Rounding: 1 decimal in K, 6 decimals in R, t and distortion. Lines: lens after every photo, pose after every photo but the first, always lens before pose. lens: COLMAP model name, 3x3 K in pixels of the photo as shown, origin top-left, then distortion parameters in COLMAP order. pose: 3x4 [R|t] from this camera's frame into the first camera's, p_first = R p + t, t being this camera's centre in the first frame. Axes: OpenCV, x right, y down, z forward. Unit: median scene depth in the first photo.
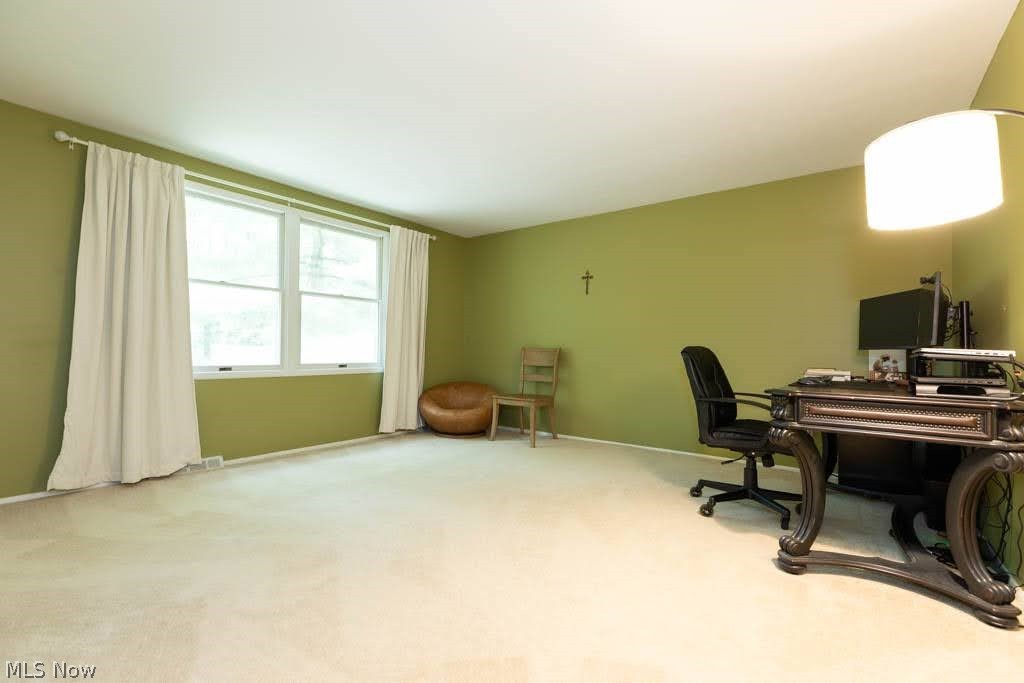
lens RADIAL K [[454.2, 0, 512.9], [0, 454.2, 345.6], [0, 0, 1]] dist [0.000226, 0.000077]
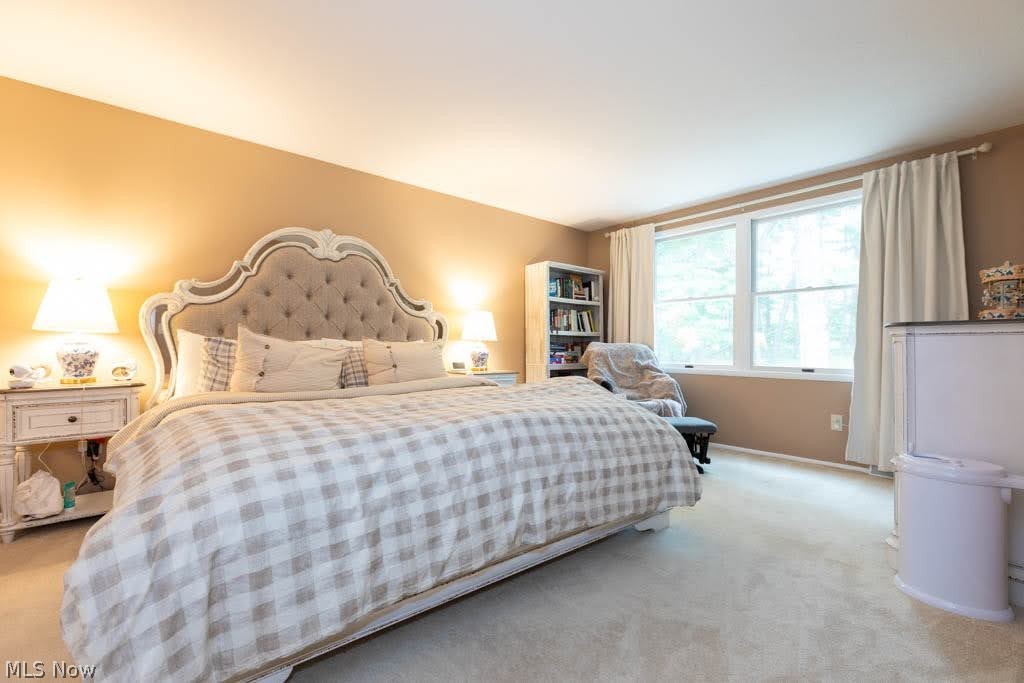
lens RADIAL K [[454.2, 0, 512.9], [0, 454.2, 345.6], [0, 0, 1]] dist [0.000226, 0.000077]
pose [[-0.231482, -0.010680, -0.972781, 0.608931], [0.002513, 0.999930, -0.011577, 0.007185], [0.972836, -0.005124, -0.231439, 0.720663]]
